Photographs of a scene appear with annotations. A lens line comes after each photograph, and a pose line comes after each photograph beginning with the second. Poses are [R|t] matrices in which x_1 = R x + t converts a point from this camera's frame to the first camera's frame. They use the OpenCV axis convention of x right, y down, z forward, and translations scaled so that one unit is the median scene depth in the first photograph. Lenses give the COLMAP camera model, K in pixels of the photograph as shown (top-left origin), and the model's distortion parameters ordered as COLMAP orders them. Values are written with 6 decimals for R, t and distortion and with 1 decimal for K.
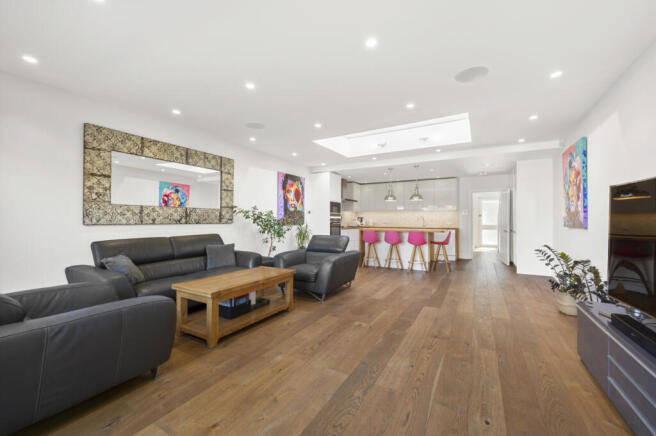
lens RADIAL K [[257.4, 0, 331.7], [0, 257.4, 219.9], [0, 0, 1]] dist [0.001460, 0.000241]
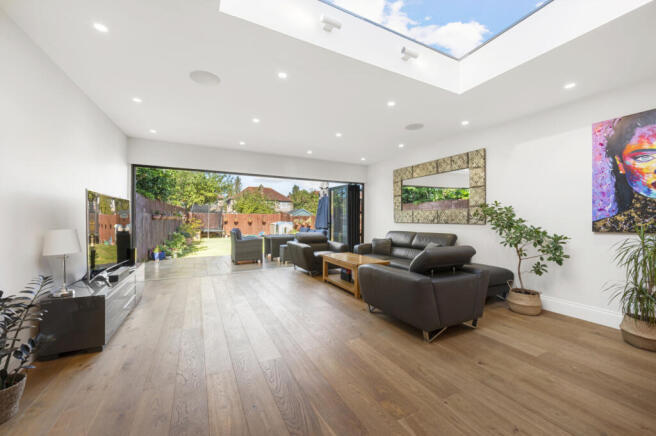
lens RADIAL K [[257.4, 0, 333.3], [0, 257.4, 218.0], [0, 0, 1]] dist [0.001460, 0.000241]
pose [[-0.529432, -0.008474, -0.848310, 0.447371], [-0.006282, 0.999962, -0.006069, 0.000030], [0.848329, 0.002116, -0.529465, 0.781609]]
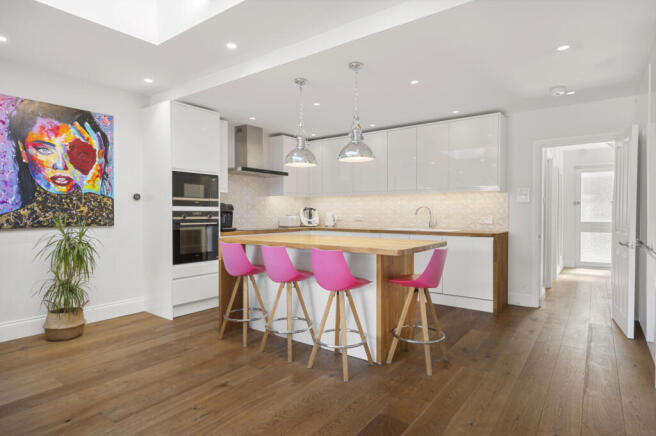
lens RADIAL K [[362.6, 0, 328.4], [0, 362.6, 216.2], [0, 0, 1]] dist [-0.005350, -0.000467]
pose [[0.993724, -0.001733, -0.111847, 0.337529], [0.003204, 0.999911, 0.012979, -0.005169], [0.111815, -0.013256, 0.993641, 0.476186]]
